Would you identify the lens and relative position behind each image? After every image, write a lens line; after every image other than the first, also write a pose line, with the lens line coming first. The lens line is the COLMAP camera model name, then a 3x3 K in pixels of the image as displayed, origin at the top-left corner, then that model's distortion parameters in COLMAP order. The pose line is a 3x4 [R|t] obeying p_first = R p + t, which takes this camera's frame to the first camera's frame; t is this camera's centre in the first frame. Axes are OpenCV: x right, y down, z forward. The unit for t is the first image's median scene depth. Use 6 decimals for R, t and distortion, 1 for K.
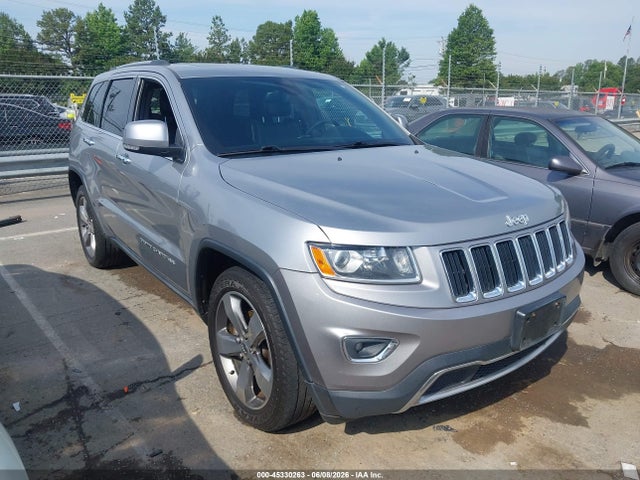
lens RADIAL K [[513.1, 0, 324.5], [0, 513.1, 253.1], [0, 0, 1]] dist [0.006699, 0.011817]
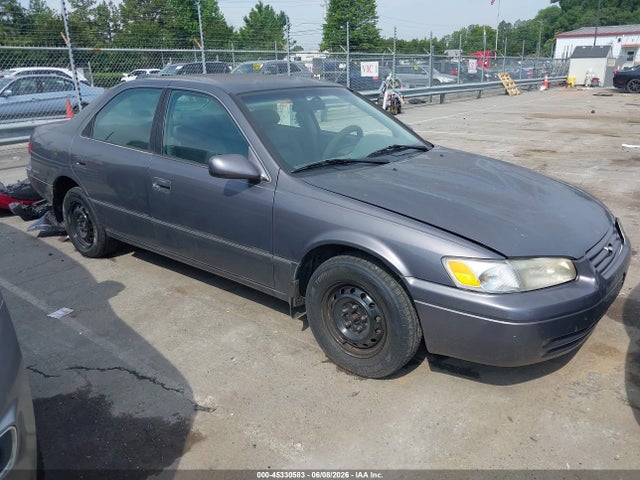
lens RADIAL K [[519.5, 0, 322.4], [0, 519.5, 240.4], [0, 0, 1]] dist [-0.020911, 0.030323]
pose [[0.983247, -0.073189, 0.166939, 0.029280], [0.067473, 0.996932, 0.039668, -0.006394], [-0.169330, -0.027740, 0.985169, 0.021705]]
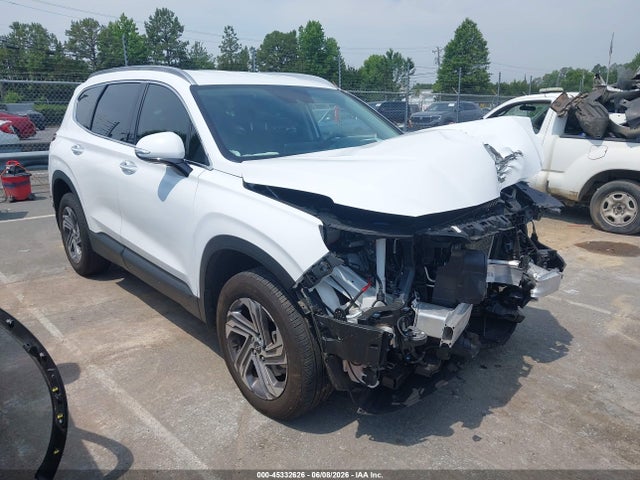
lens RADIAL K [[513.1, 0, 324.5], [0, 513.1, 253.1], [0, 0, 1]] dist [0.006699, 0.011817]
pose [[0.999179, -0.007579, 0.039798, -0.060842], [0.007946, 0.999927, -0.009069, 0.021032], [-0.039727, 0.009378, 0.999167, -0.069594]]
